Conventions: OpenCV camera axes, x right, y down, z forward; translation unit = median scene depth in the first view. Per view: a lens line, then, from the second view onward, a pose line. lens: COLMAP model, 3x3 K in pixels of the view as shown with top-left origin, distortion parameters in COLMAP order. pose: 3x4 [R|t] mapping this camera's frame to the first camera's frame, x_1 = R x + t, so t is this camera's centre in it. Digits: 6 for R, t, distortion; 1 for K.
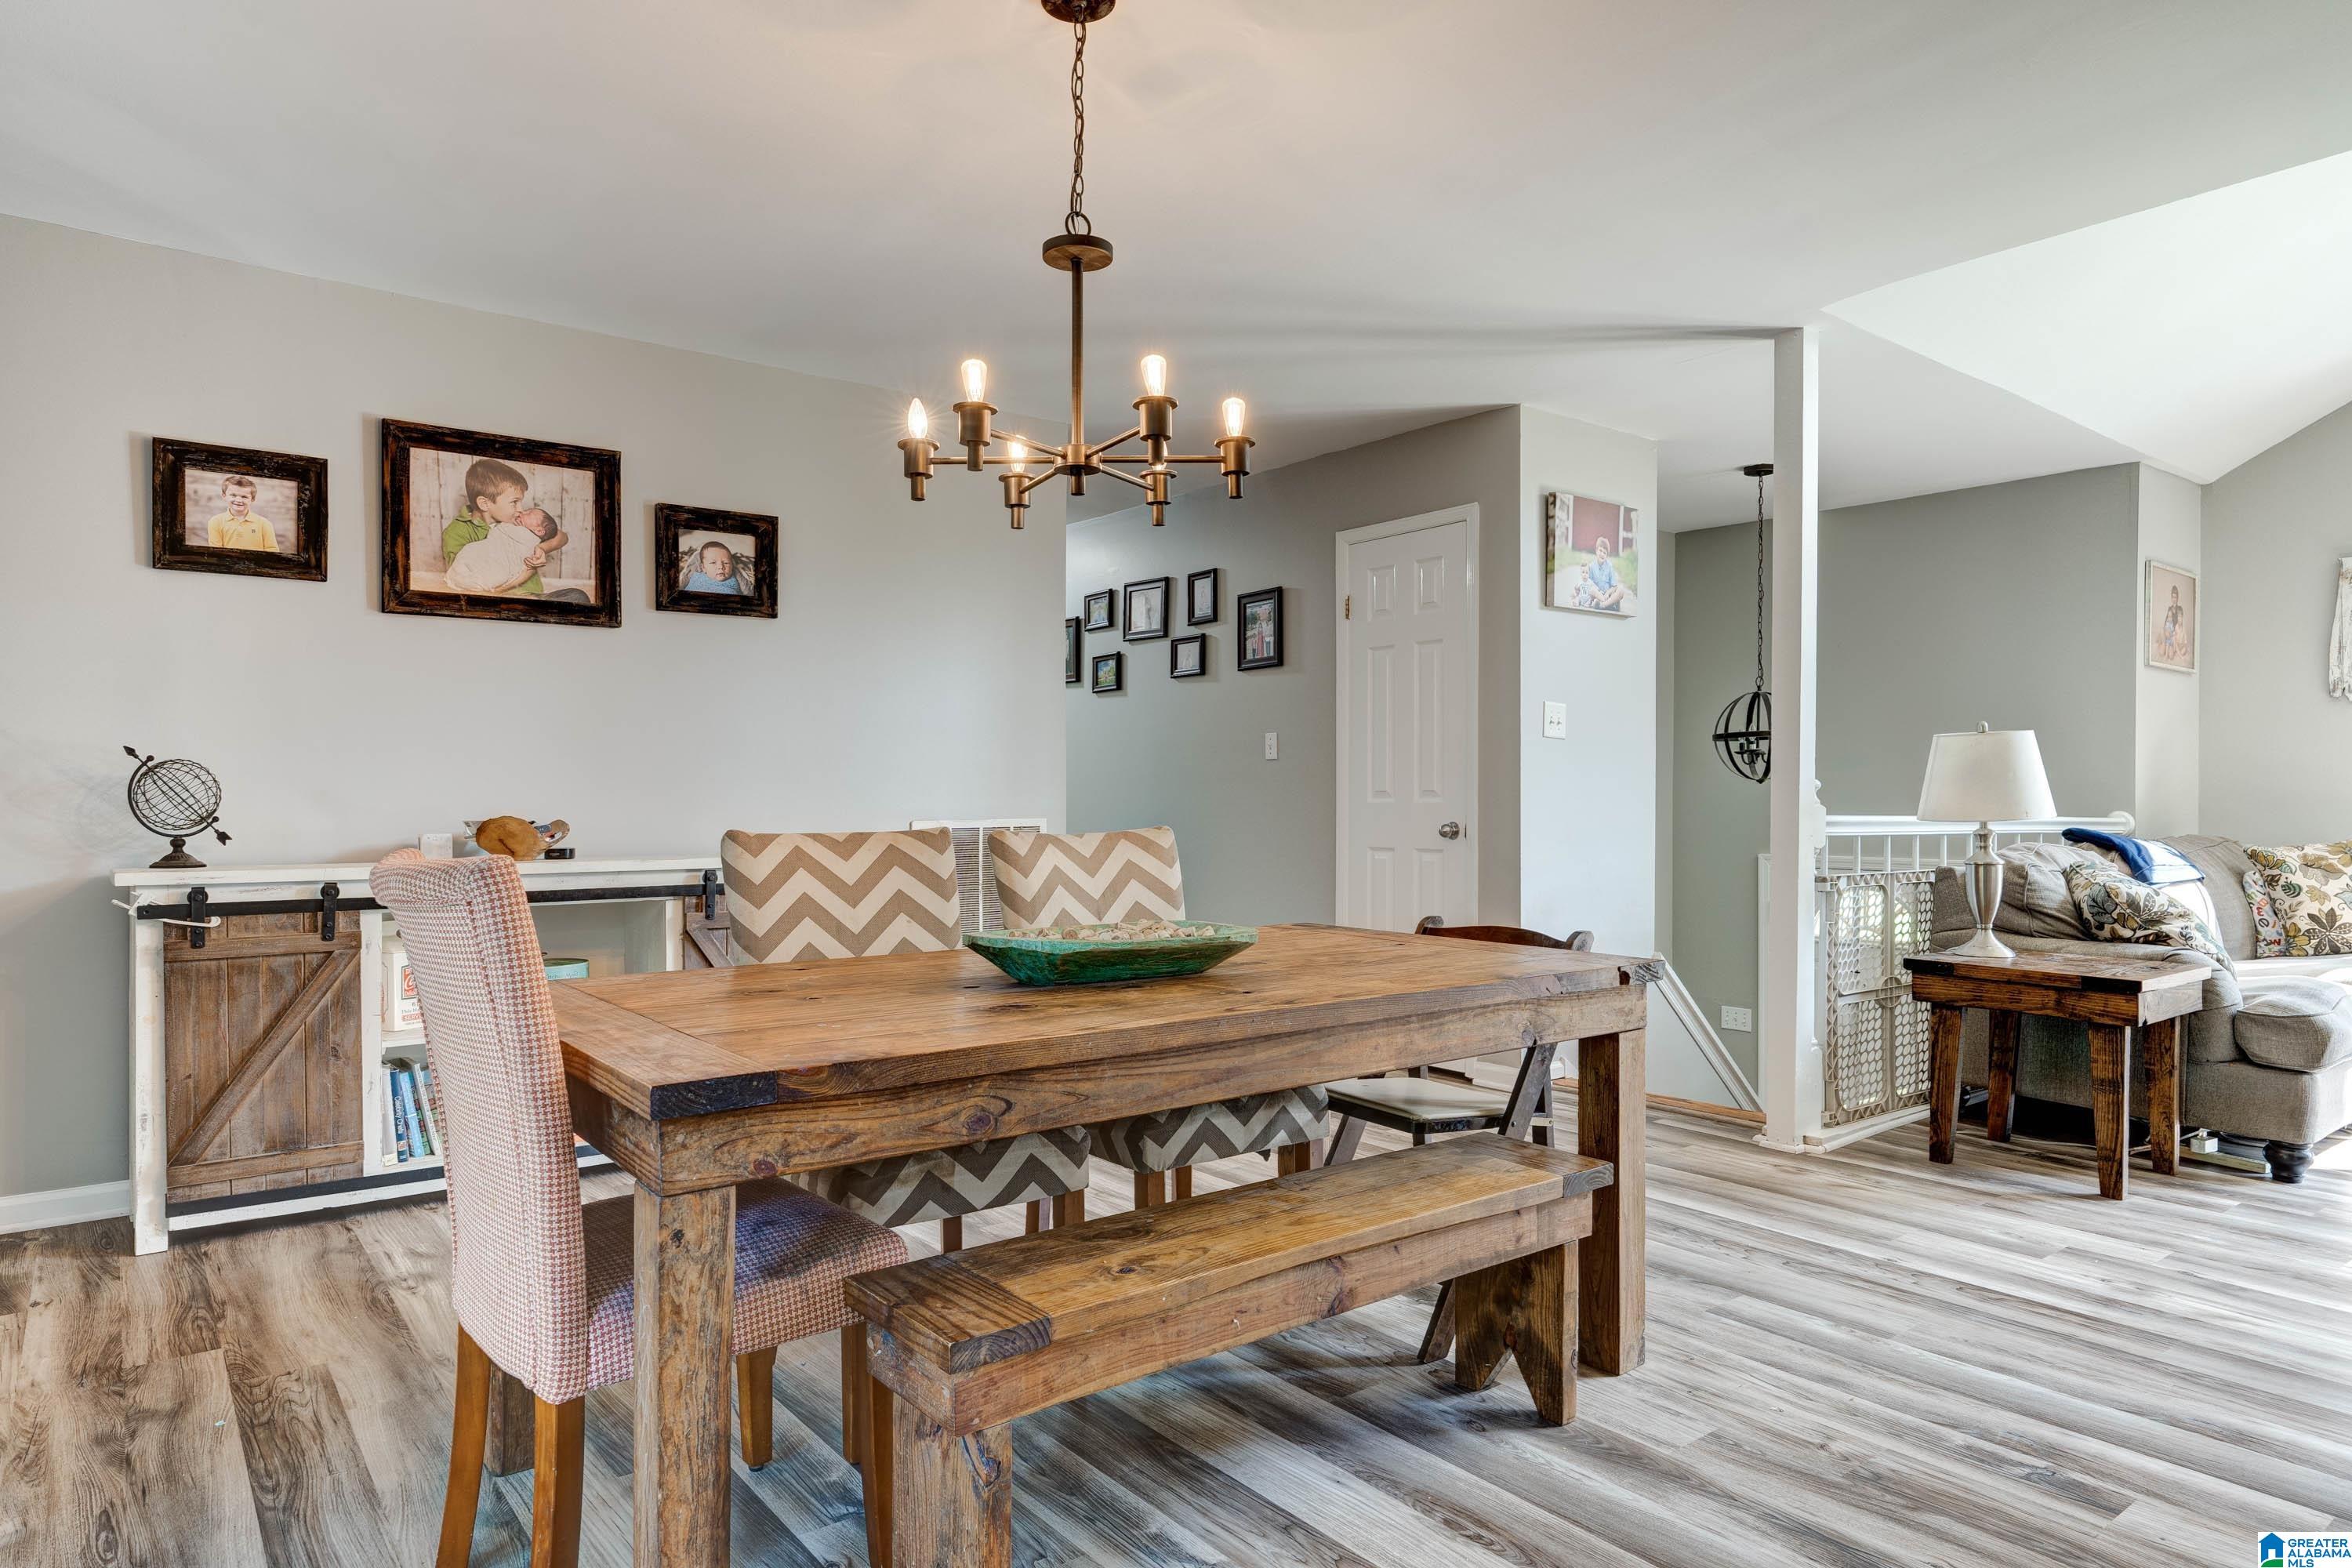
lens RADIAL K [[1406.2, 0, 1176.2], [0, 1406.2, 800.1], [0, 0, 1]] dist [-0.014087, 0.001739]
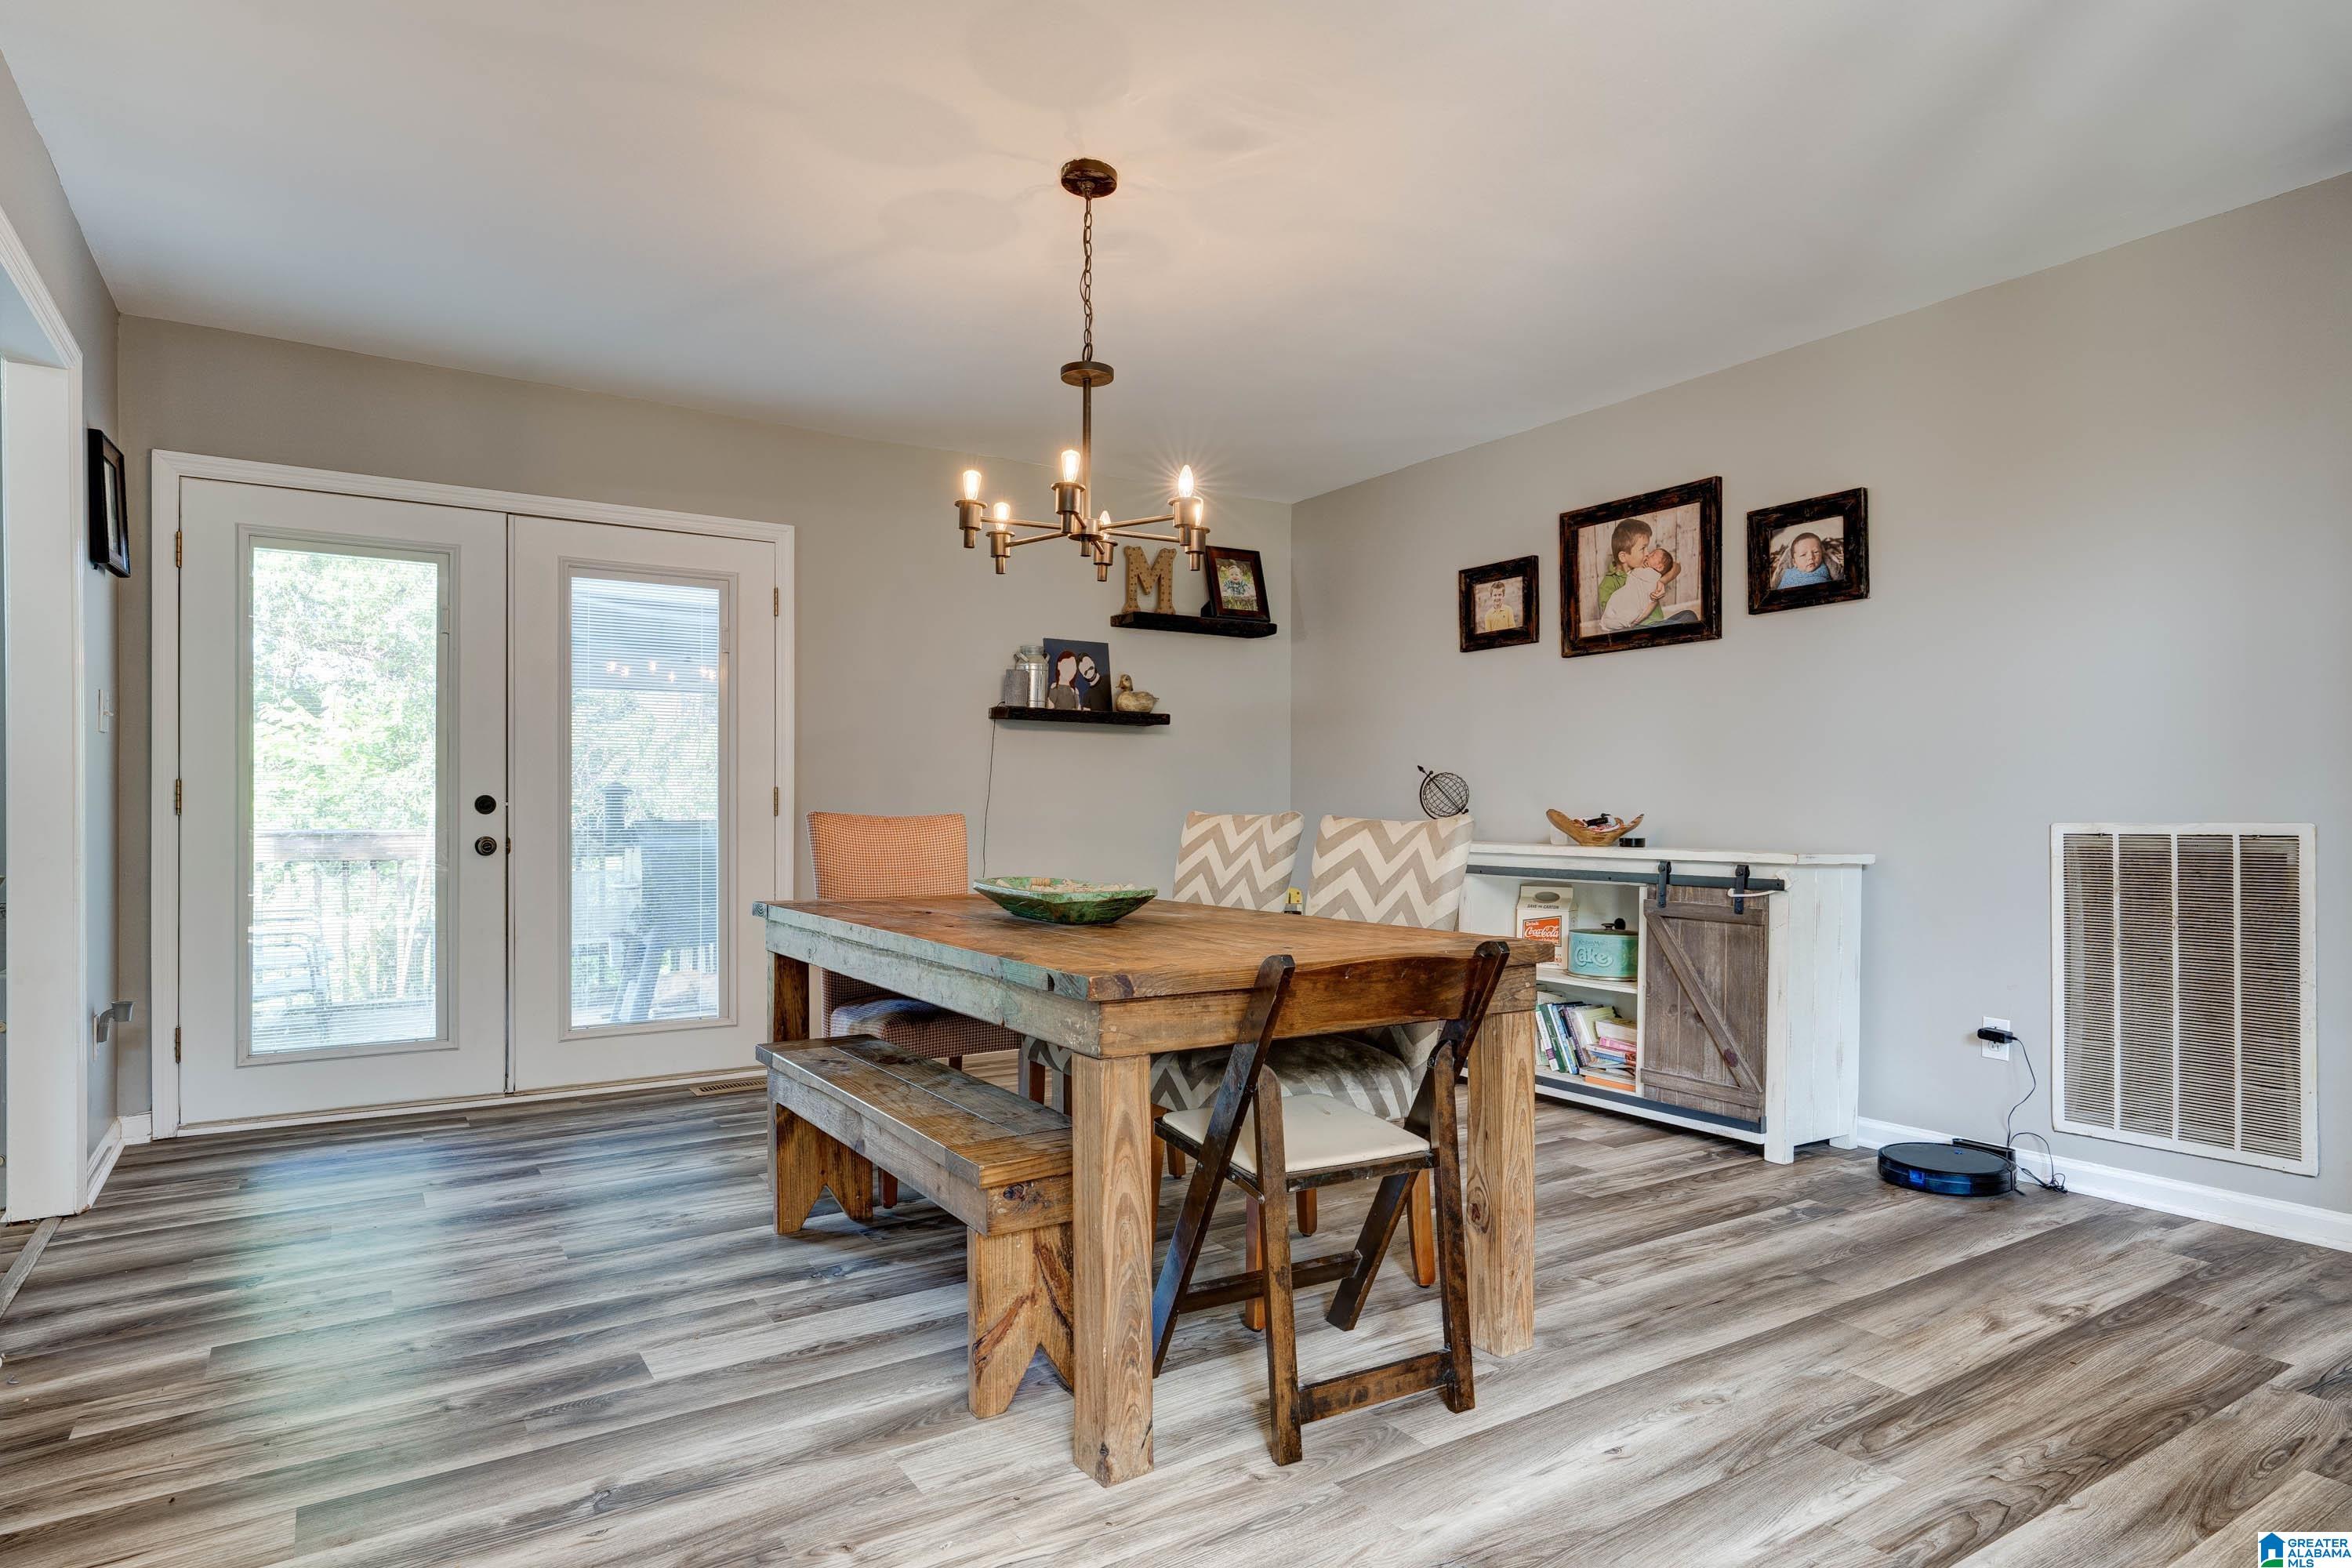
lens RADIAL K [[1307.4, 0, 1183.3], [0, 1307.4, 804.6], [0, 0, 1]] dist [0.017524, 0.000415]
pose [[-0.082012, -0.001842, -0.996630, 0.682976], [-0.002871, 0.999995, -0.001612, 0.009876], [0.996627, 0.002729, -0.082017, 0.701063]]
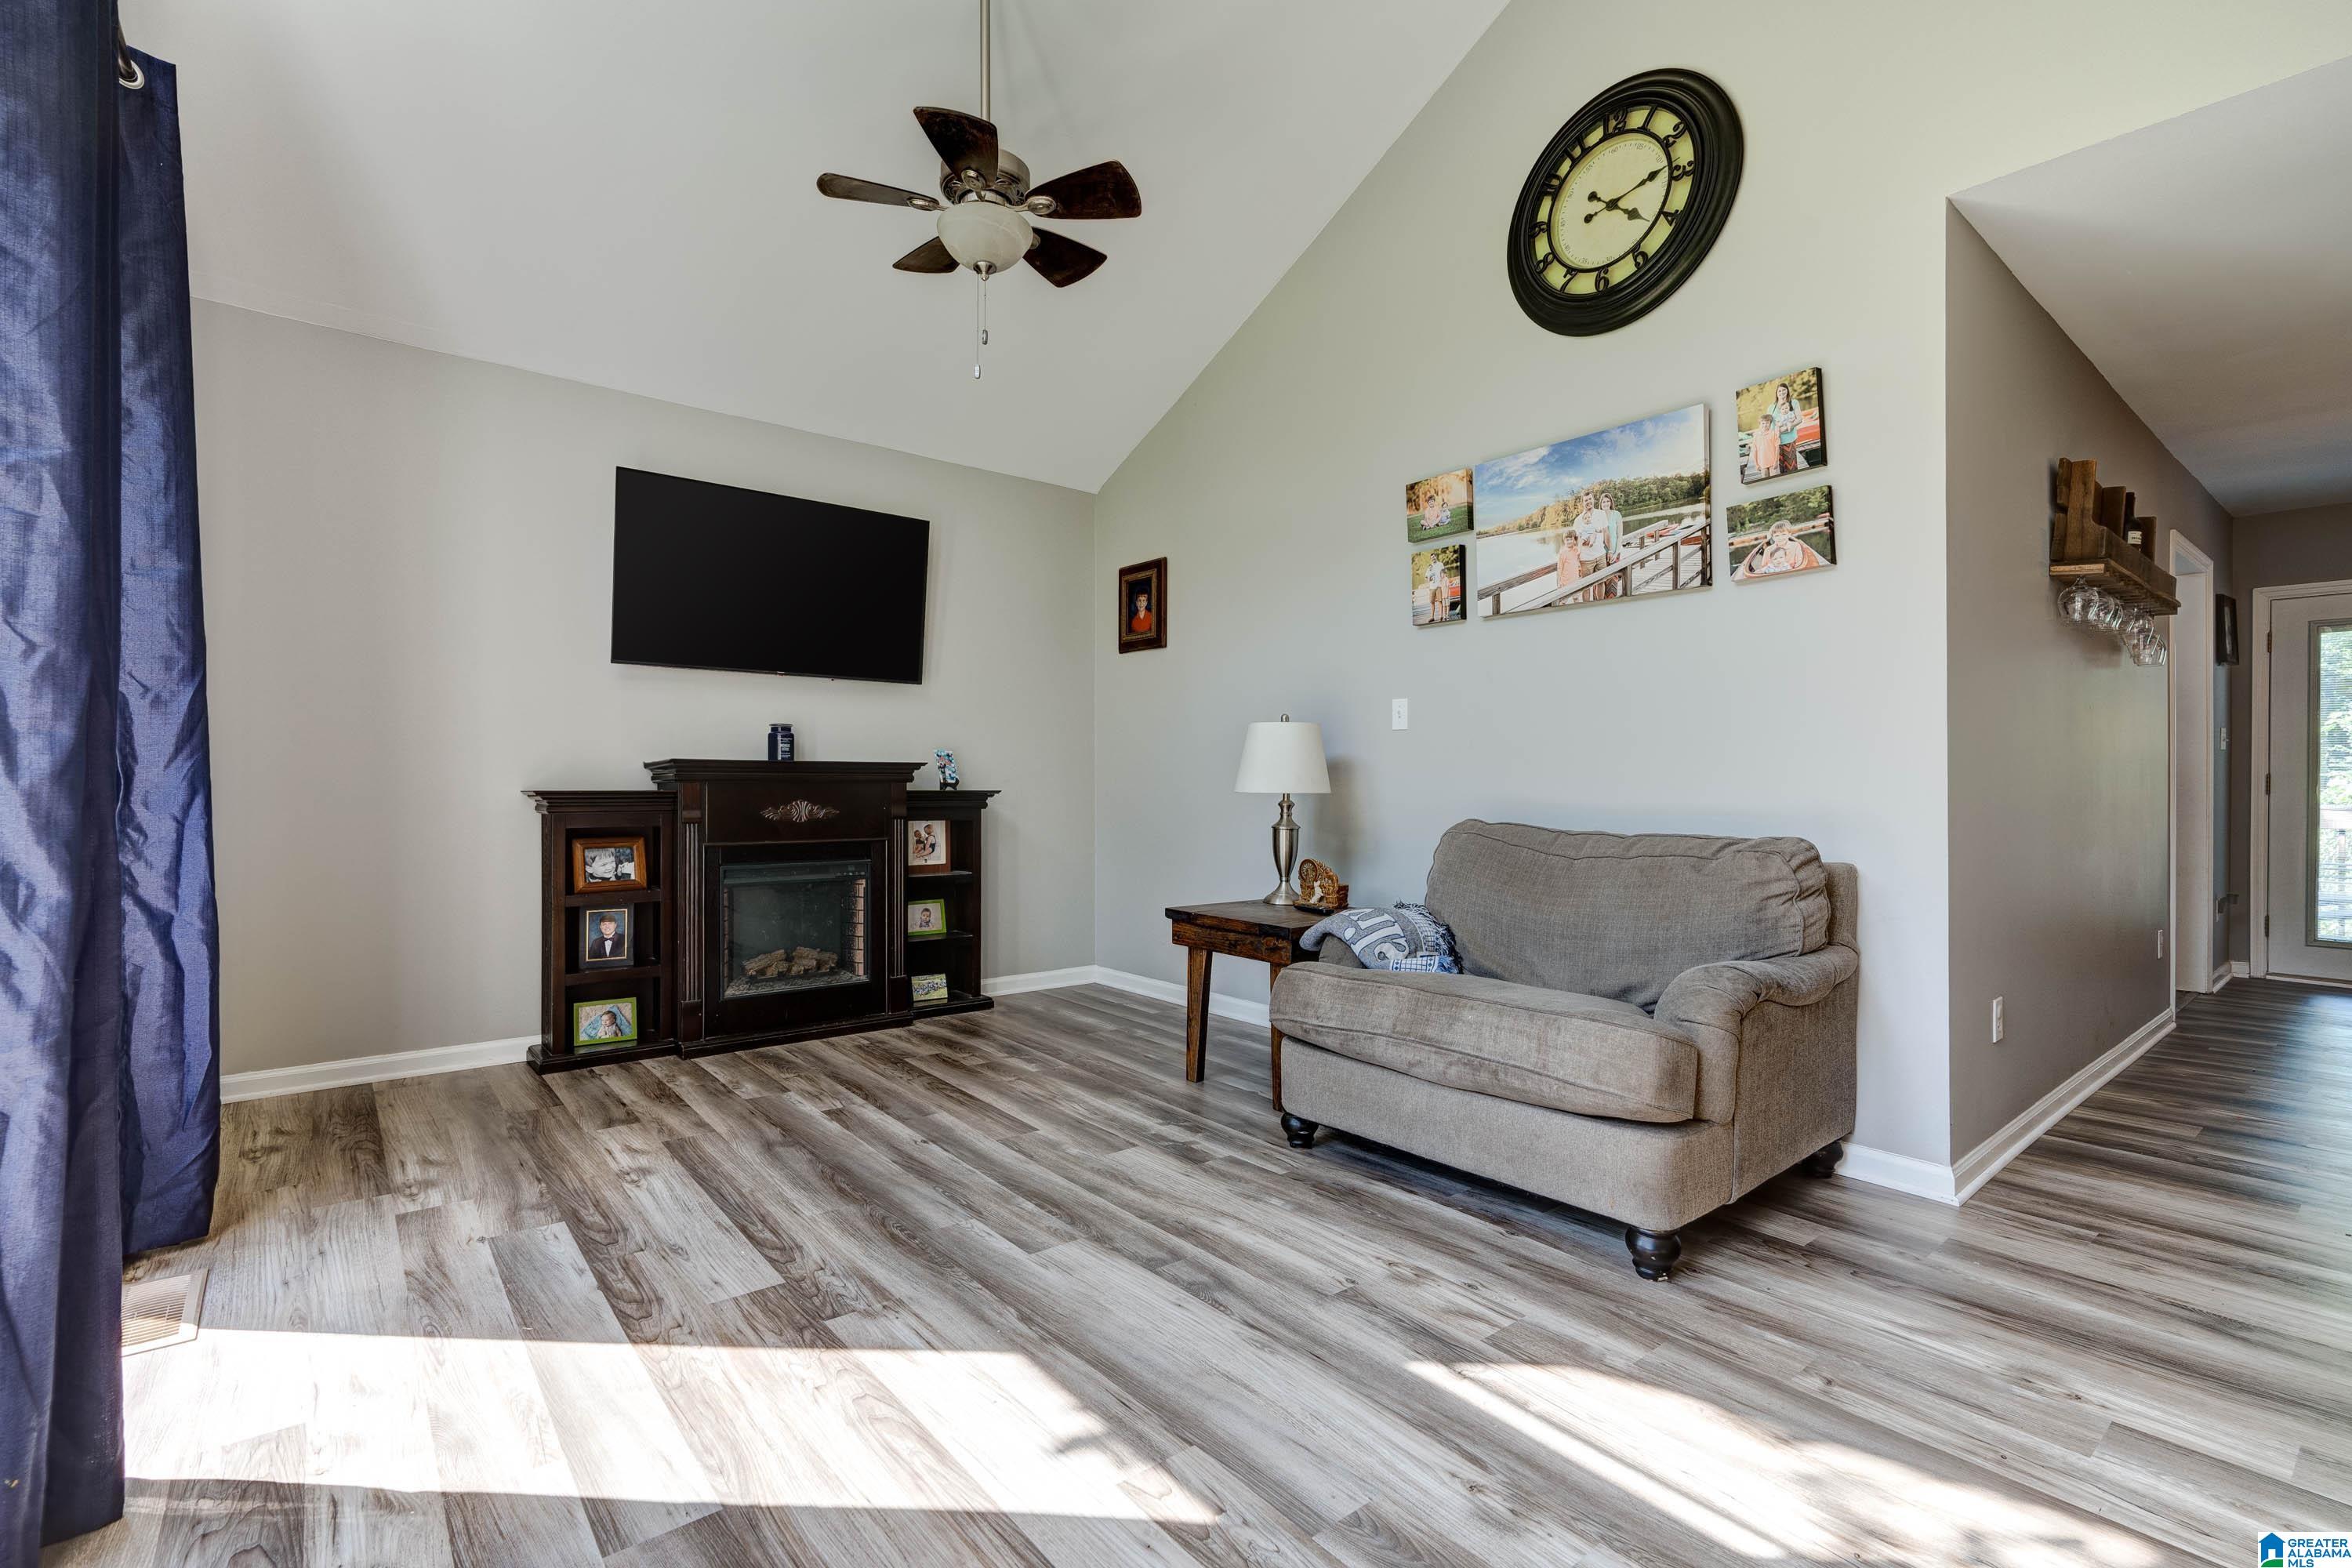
lens RADIAL K [[1078.3, 0, 1176.5], [0, 1078.3, 788.6], [0, 0, 1]] dist [-0.004295, -0.000295]
pose [[-0.999538, -0.006342, -0.029738, 1.409030], [-0.006625, 0.999934, 0.009429, 0.005328], [0.029676, 0.009622, -0.999513, 1.408403]]
